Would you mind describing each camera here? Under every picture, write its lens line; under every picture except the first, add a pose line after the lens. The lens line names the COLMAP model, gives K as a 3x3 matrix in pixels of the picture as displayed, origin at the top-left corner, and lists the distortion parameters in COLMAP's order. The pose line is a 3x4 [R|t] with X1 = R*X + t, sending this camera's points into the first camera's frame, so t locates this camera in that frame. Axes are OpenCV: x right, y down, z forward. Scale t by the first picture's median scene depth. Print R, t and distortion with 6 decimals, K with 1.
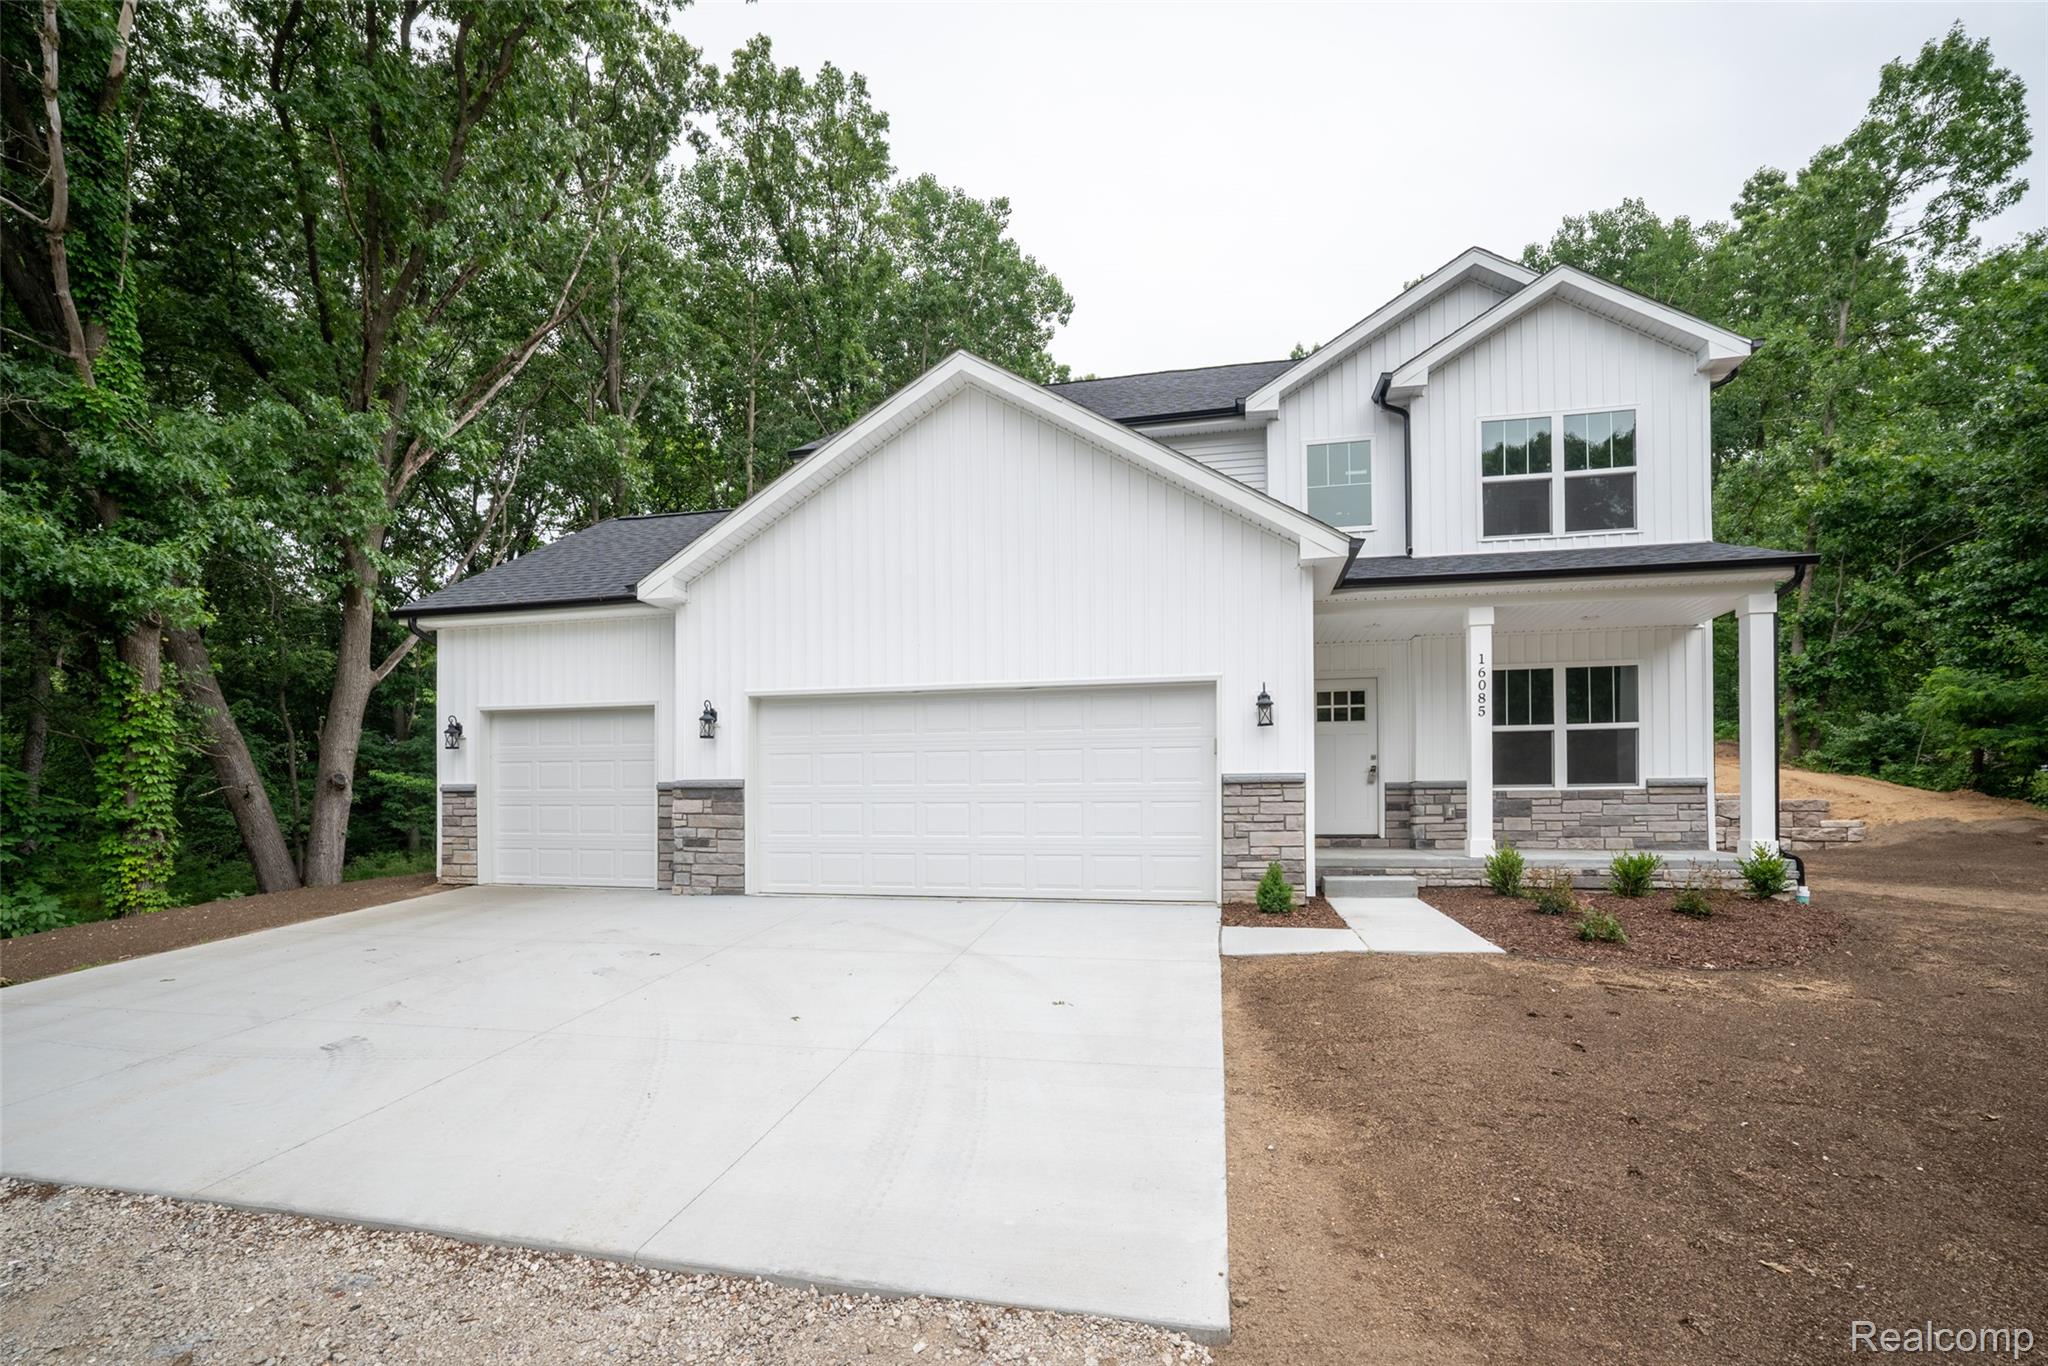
lens RADIAL K [[922.3, 0, 1036.0], [0, 922.3, 799.1], [0, 0, 1]] dist [-0.029875, 0.012896]
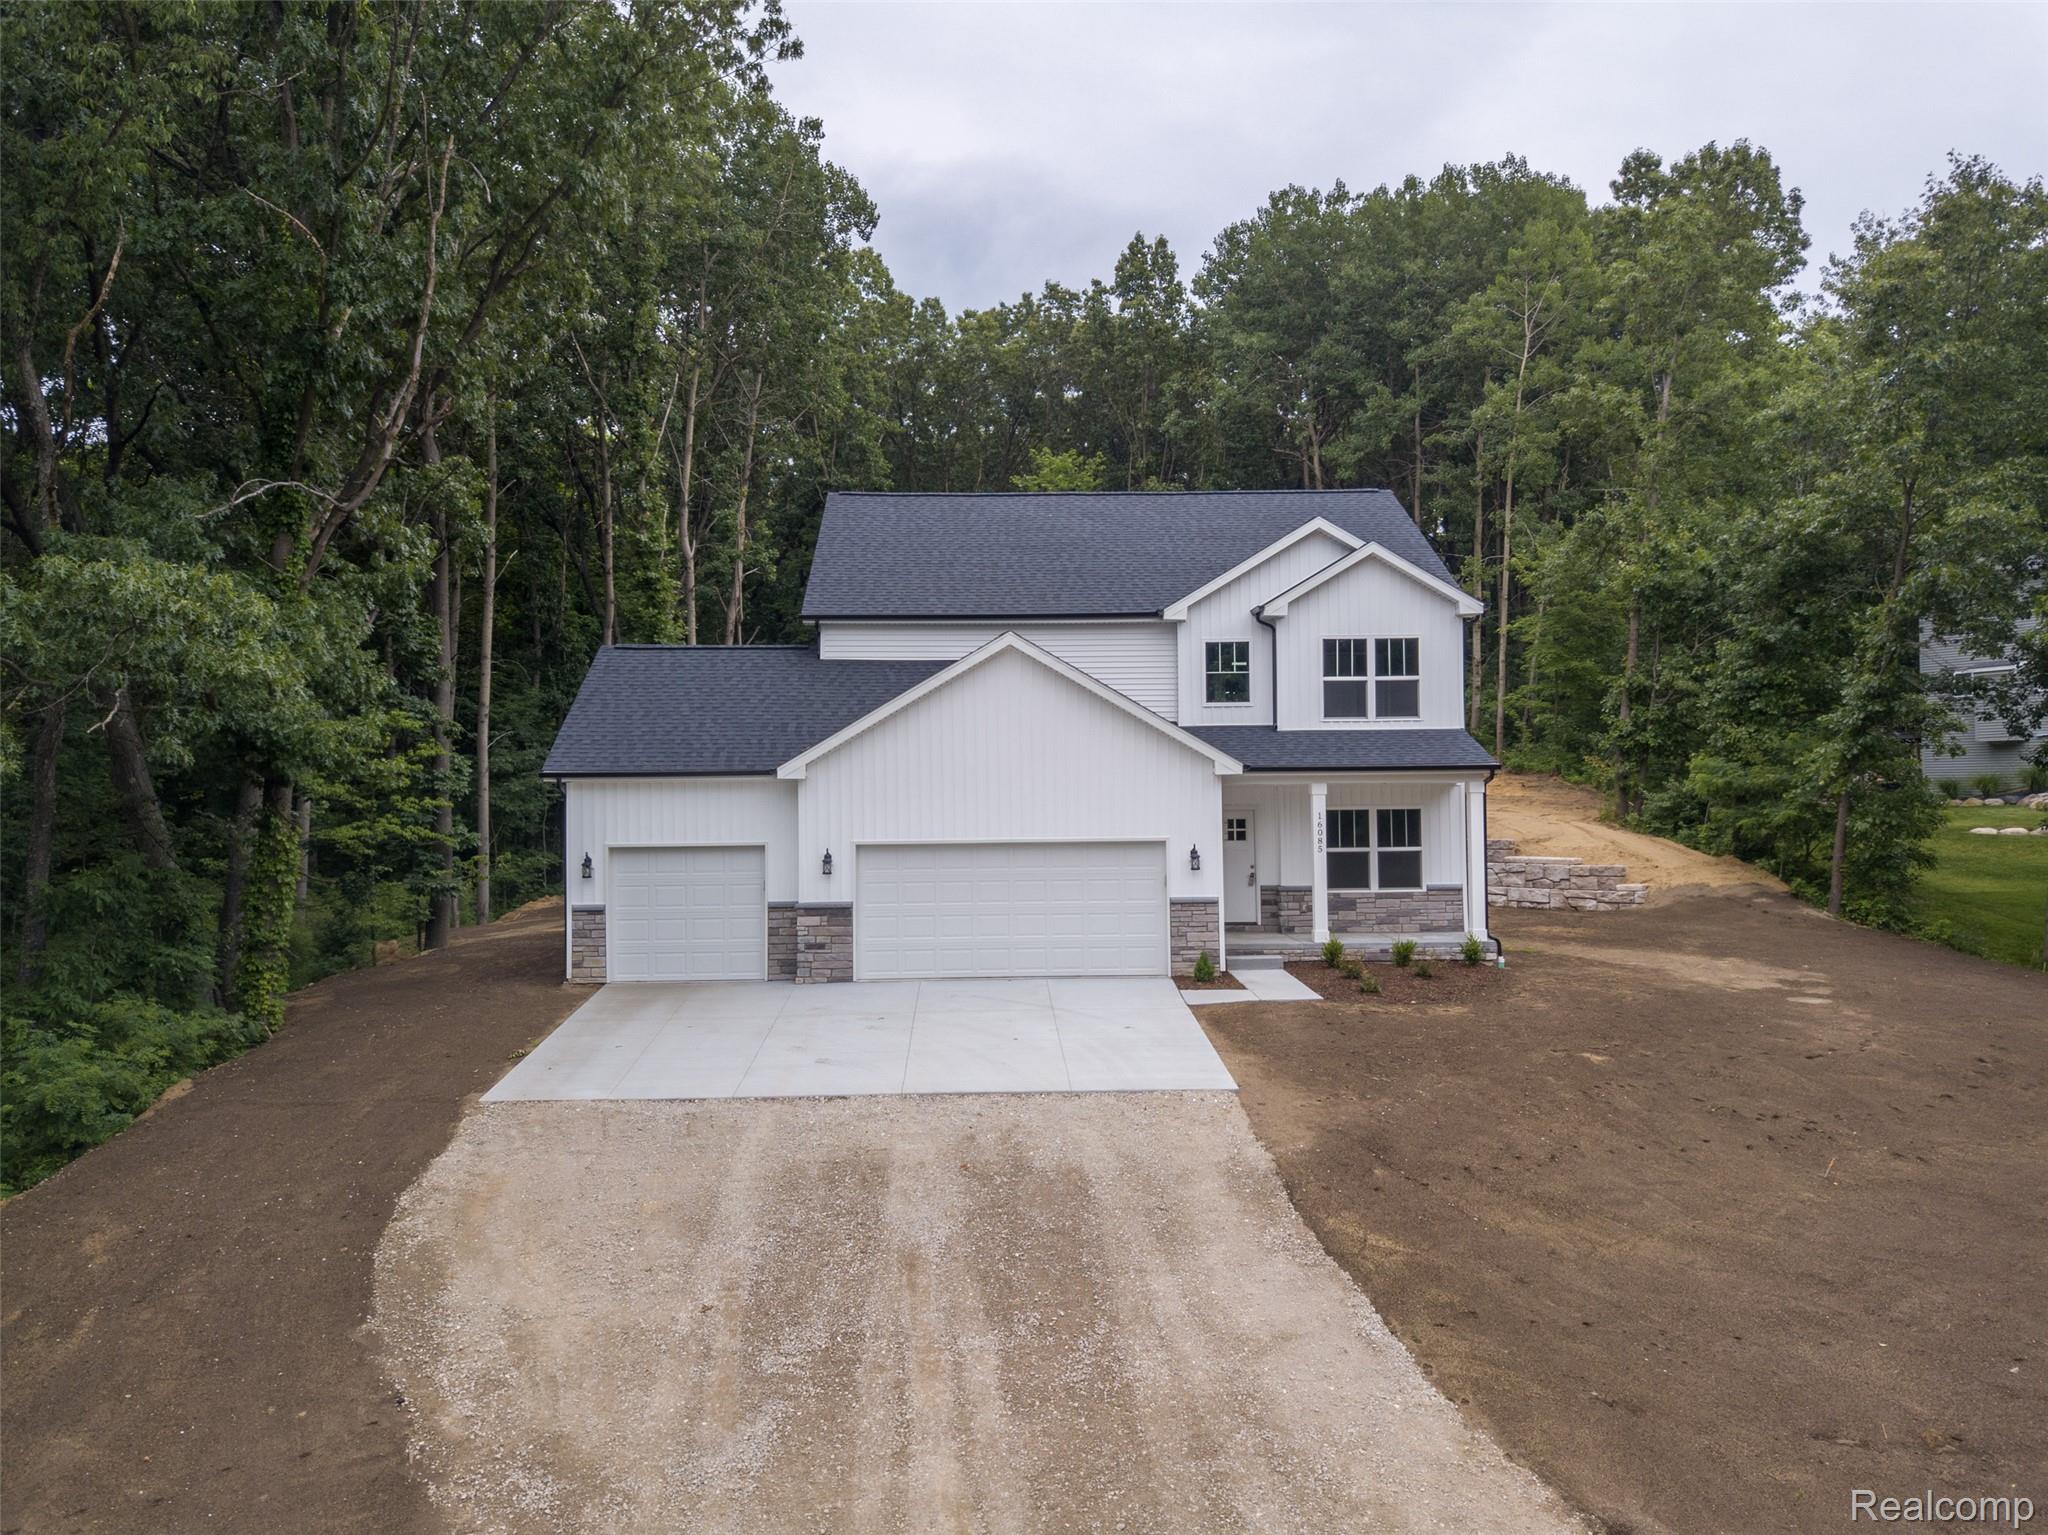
lens RADIAL K [[1558.9, 0, 1024.0], [0, 1558.9, 767.5], [0, 0, 1]] dist [0.004050, -0.004166]
pose [[0.974079, -0.002871, 0.226190, -0.517336], [0.006377, 0.999871, -0.014772, -0.167822], [-0.226118, 0.015832, 0.973971, -1.257694]]
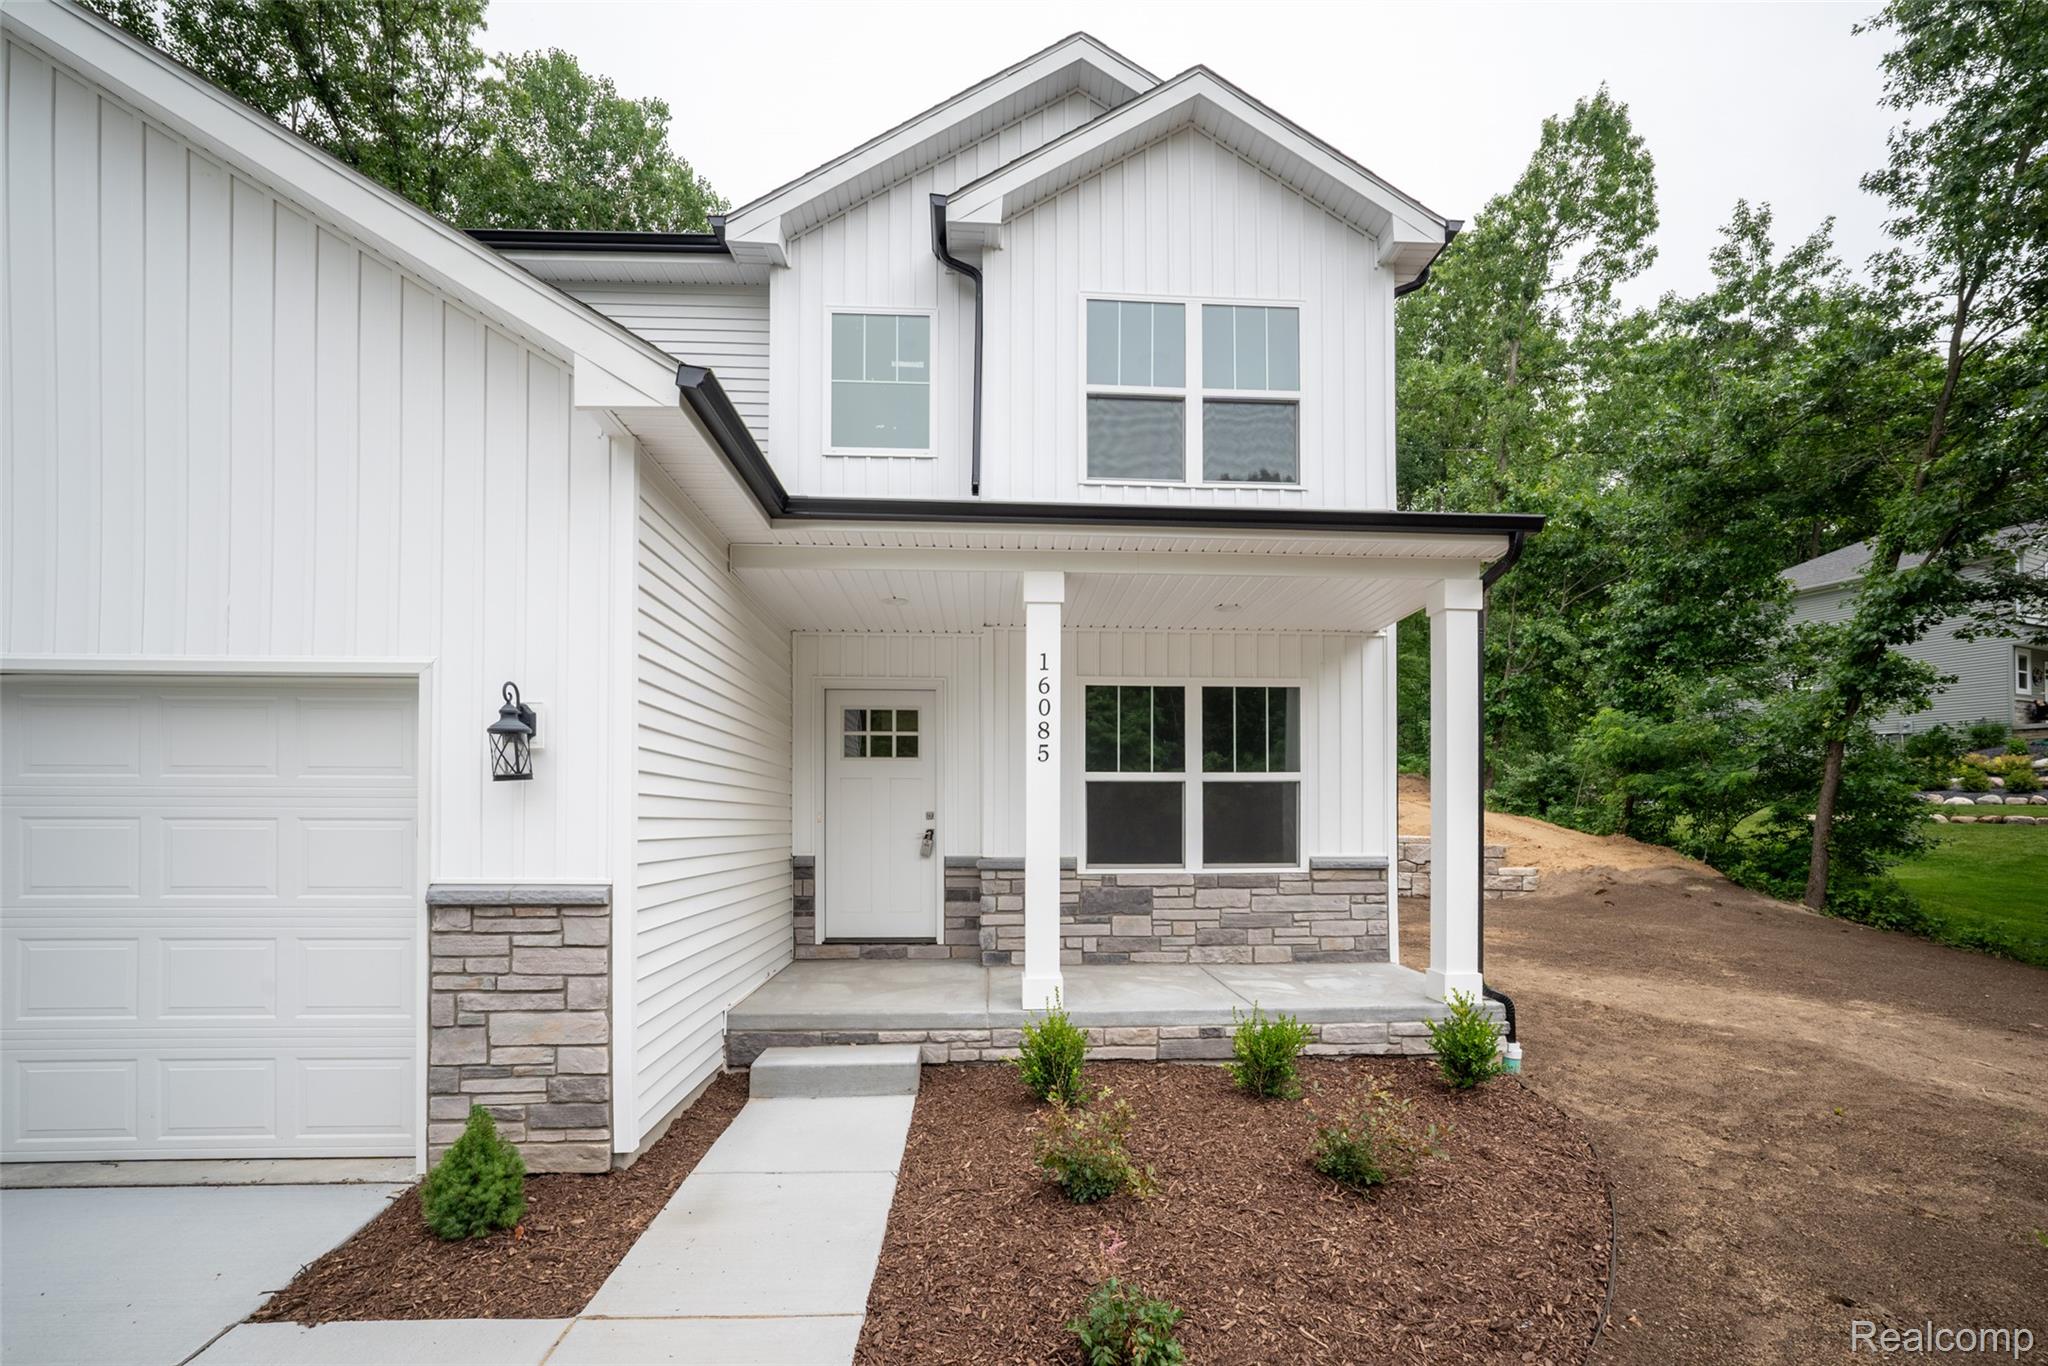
lens RADIAL K [[924.9, 0, 1060.0], [0, 924.9, 816.8], [0, 0, 1]] dist [-0.063672, 0.035828]
pose [[0.960724, 0.005255, 0.277455, 0.284512], [-0.006313, 0.999976, 0.002919, -0.048326], [-0.277433, -0.004556, 0.960734, 0.375360]]
